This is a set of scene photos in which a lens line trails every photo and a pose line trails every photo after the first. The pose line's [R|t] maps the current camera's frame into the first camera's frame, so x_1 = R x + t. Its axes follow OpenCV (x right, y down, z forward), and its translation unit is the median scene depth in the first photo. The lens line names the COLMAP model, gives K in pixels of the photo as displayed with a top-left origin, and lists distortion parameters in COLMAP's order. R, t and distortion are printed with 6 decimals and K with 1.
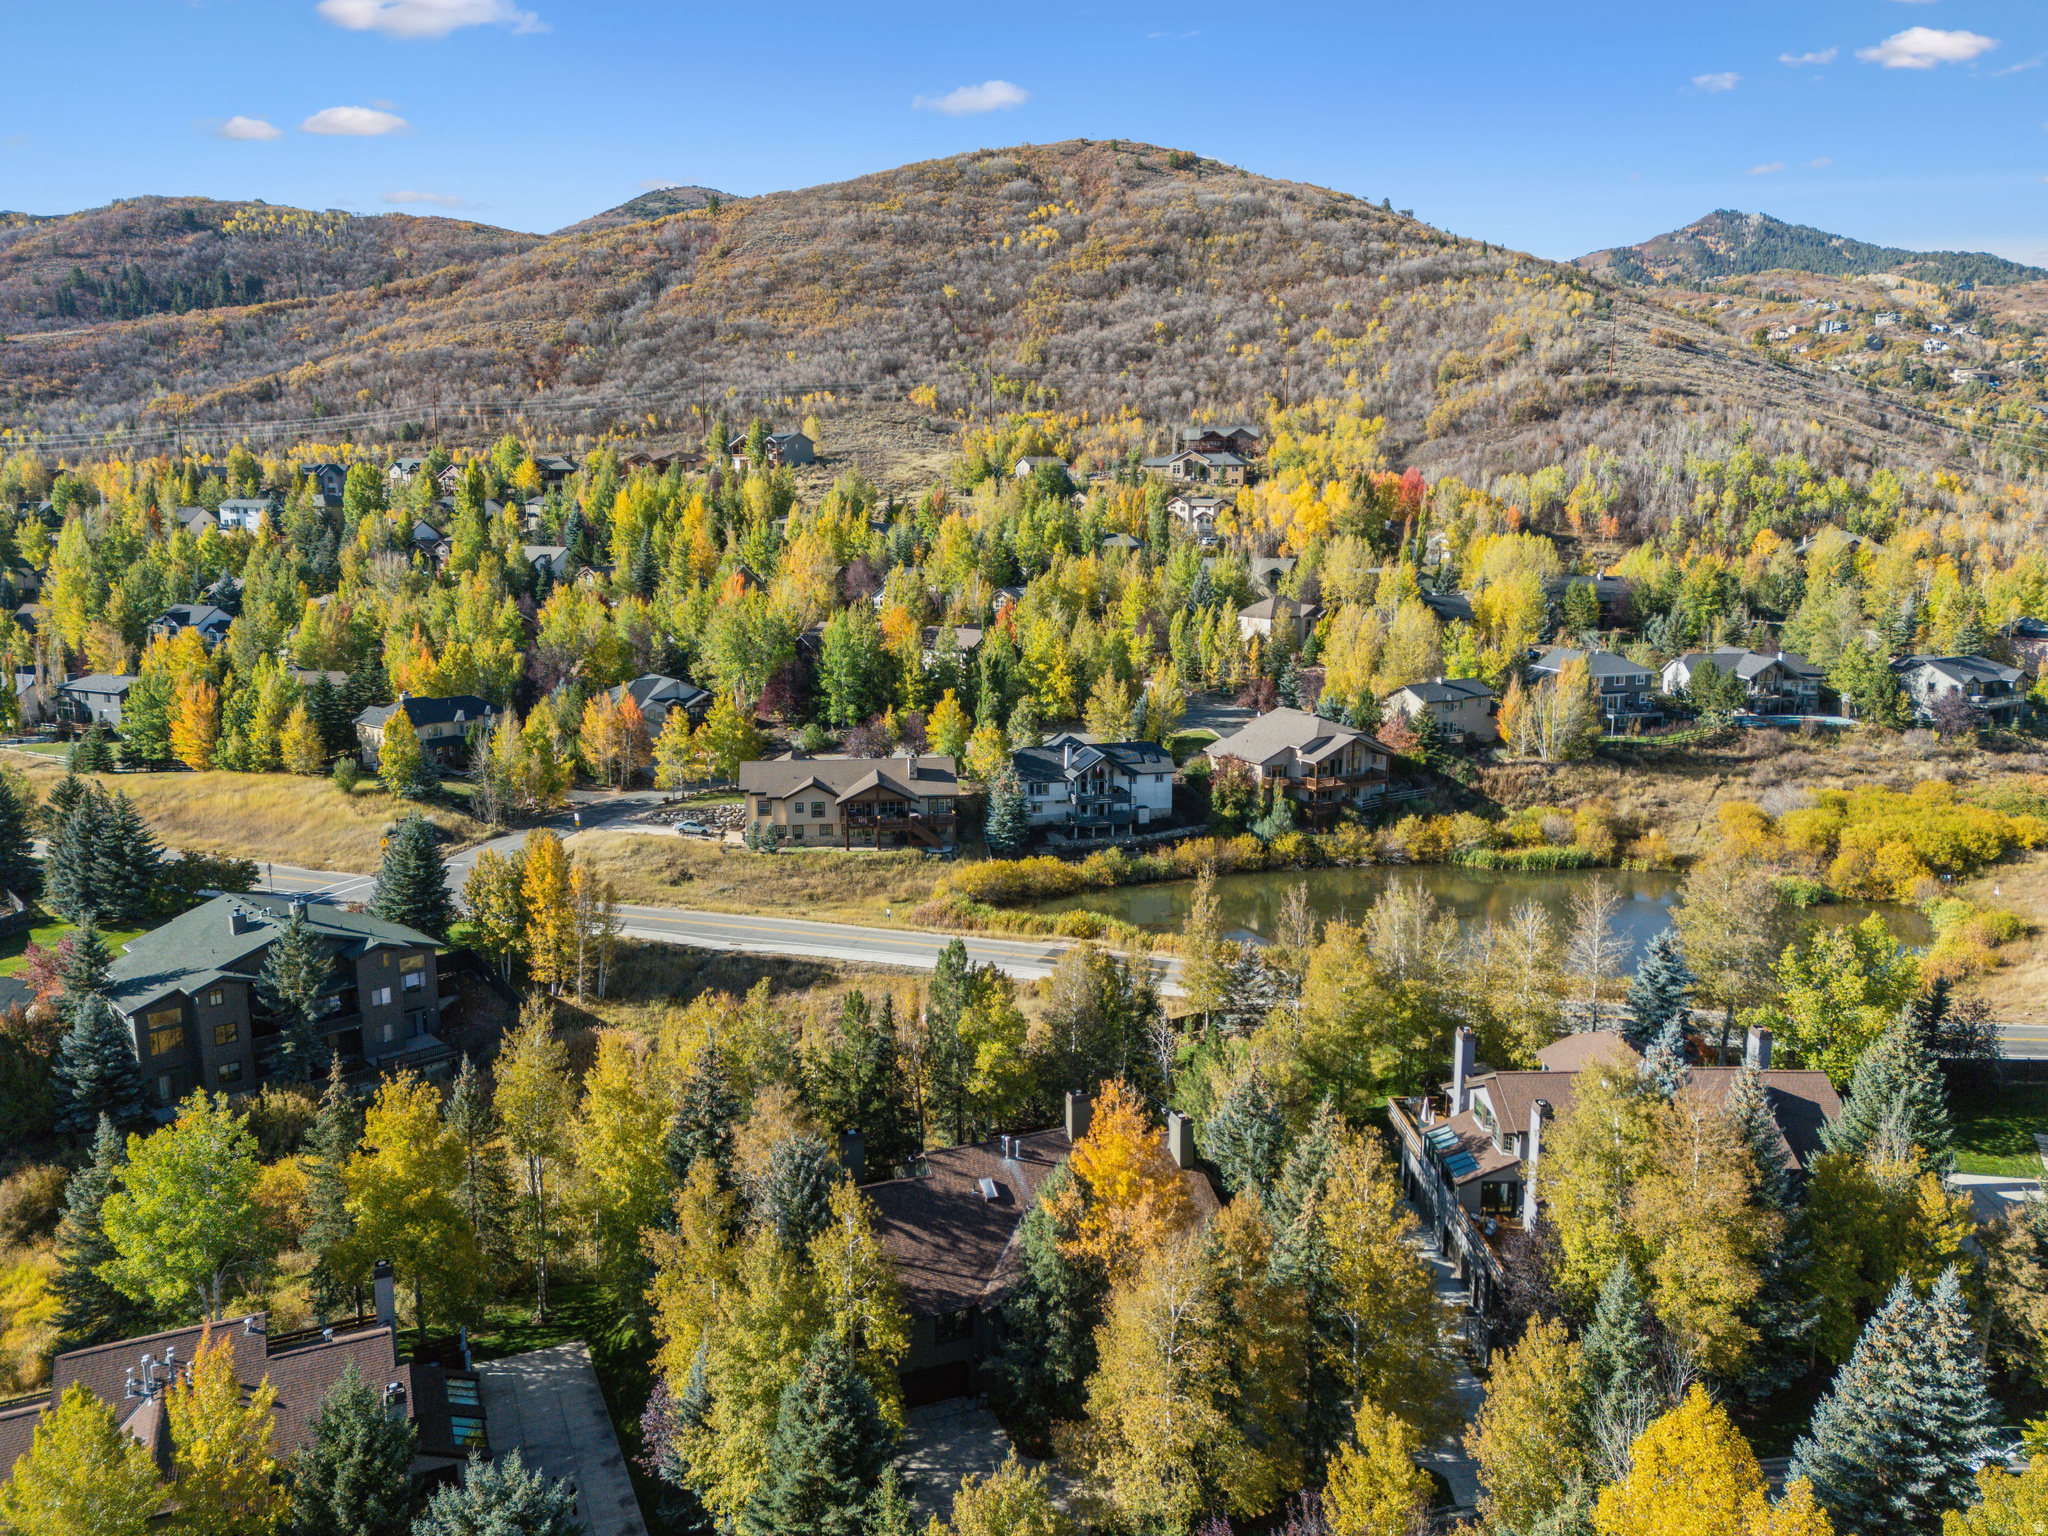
lens RADIAL K [[1496.7, 0, 1027.4], [0, 1496.7, 769.6], [0, 0, 1]] dist [0.088829, -0.086432]
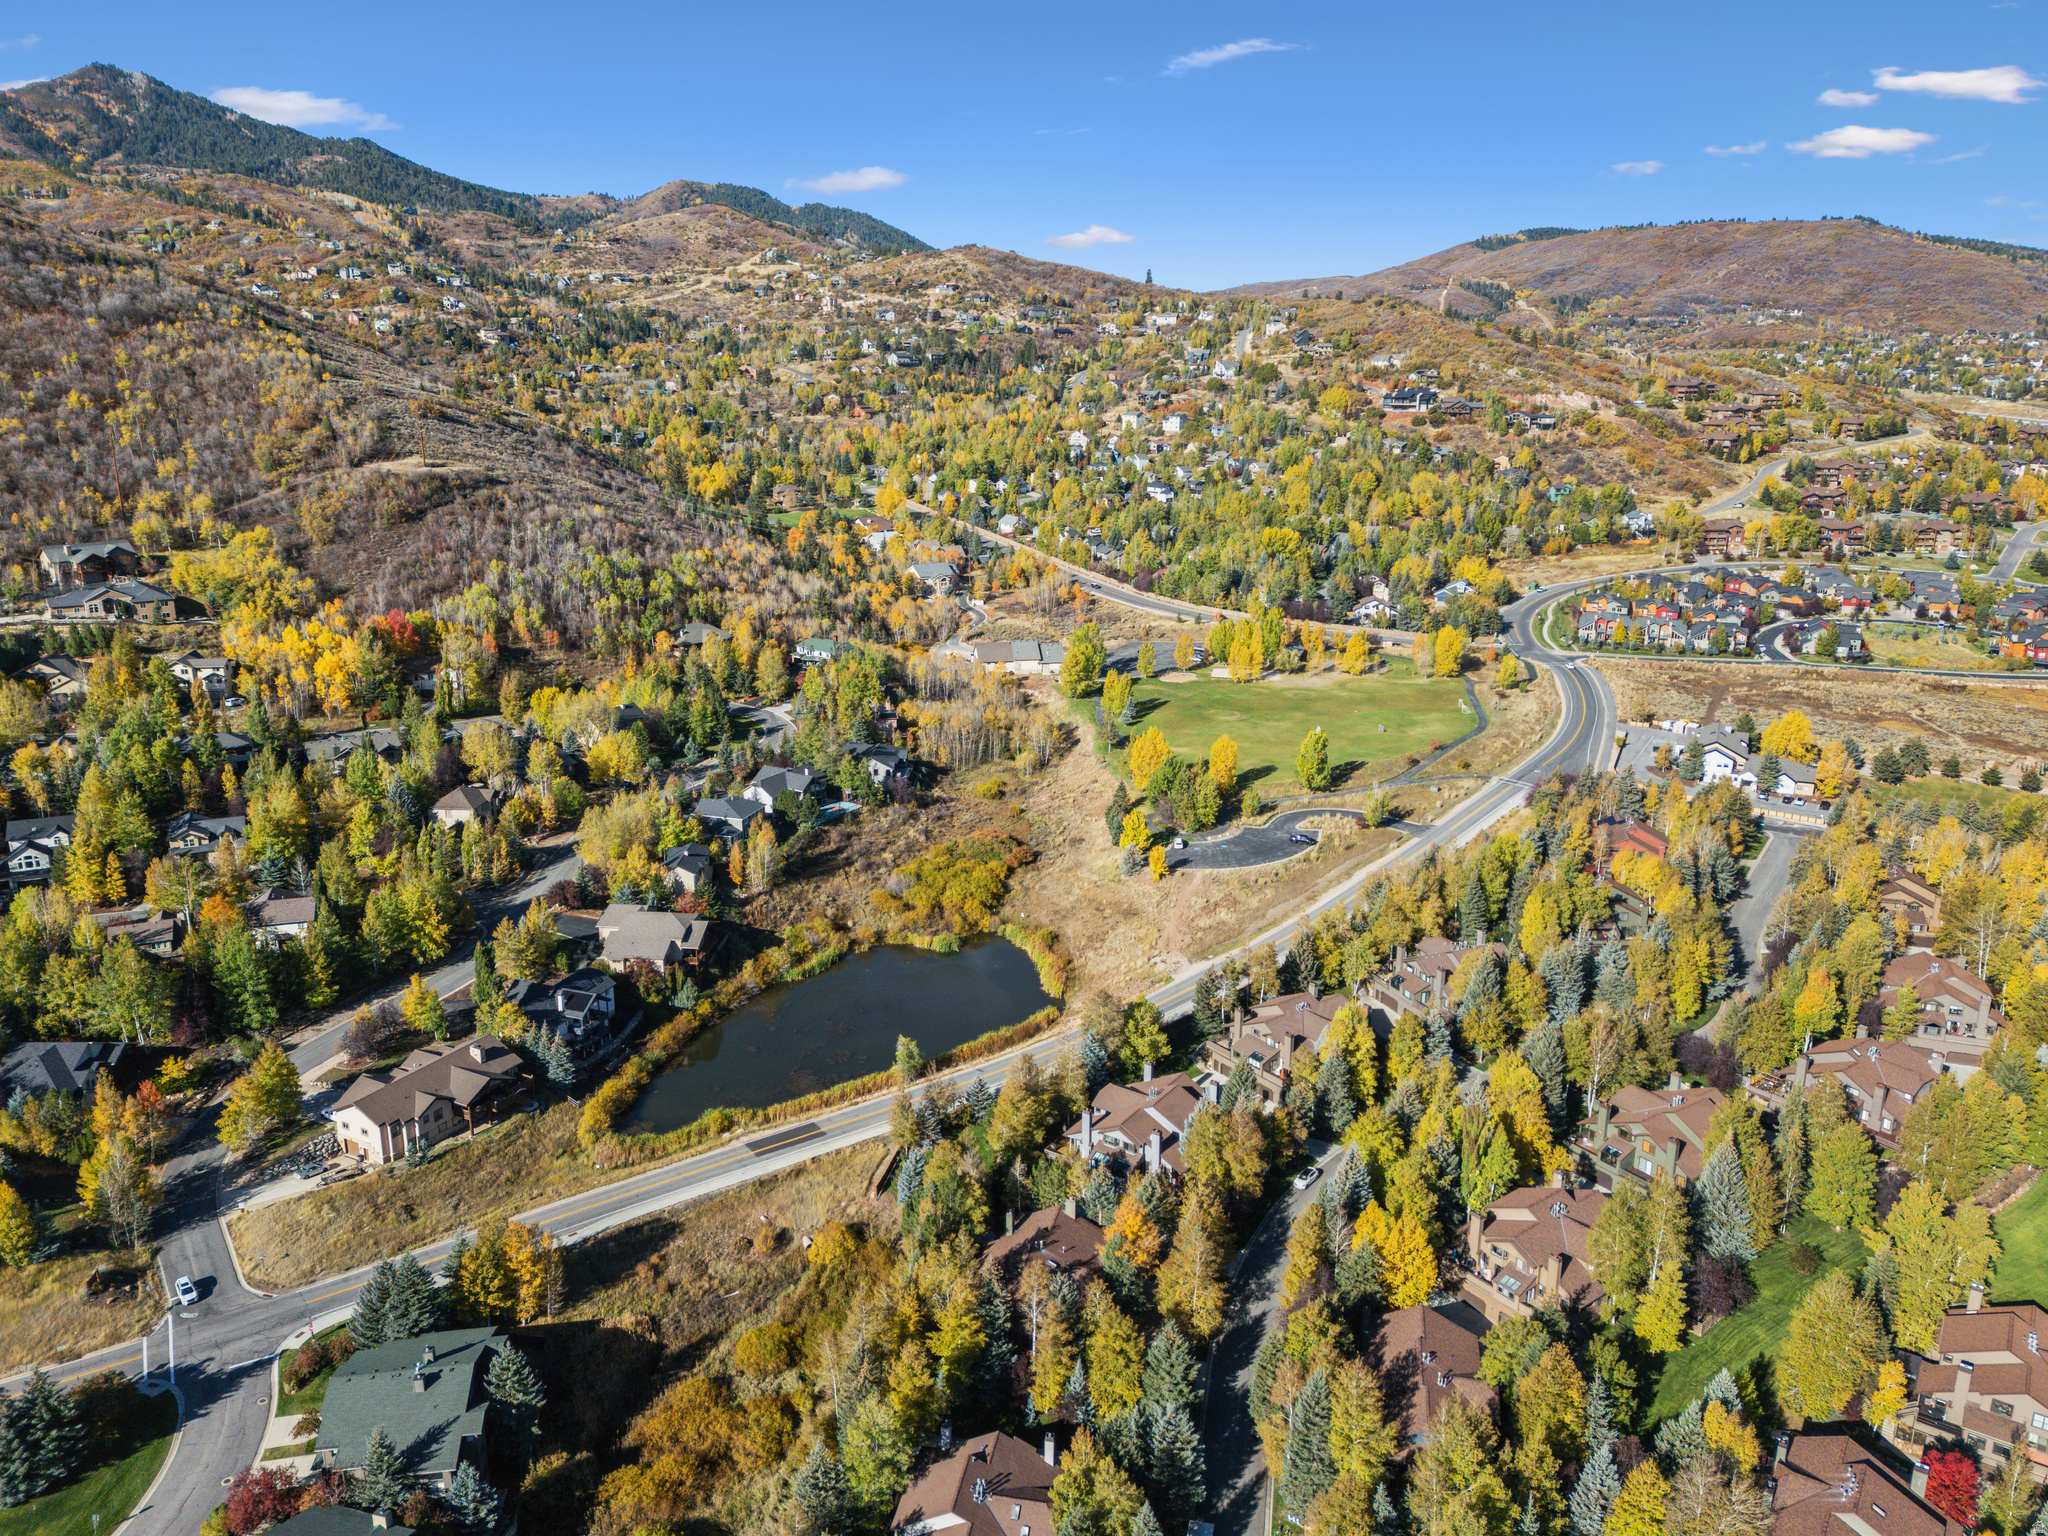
lens RADIAL K [[1496.7, 0, 1027.4], [0, 1496.7, 769.6], [0, 0, 1]] dist [0.088829, -0.086432]
pose [[0.585600, -0.223406, 0.779207, -0.334758], [0.148139, 0.974577, 0.168089, -0.171167], [-0.796949, 0.016998, 0.603807, -0.079118]]
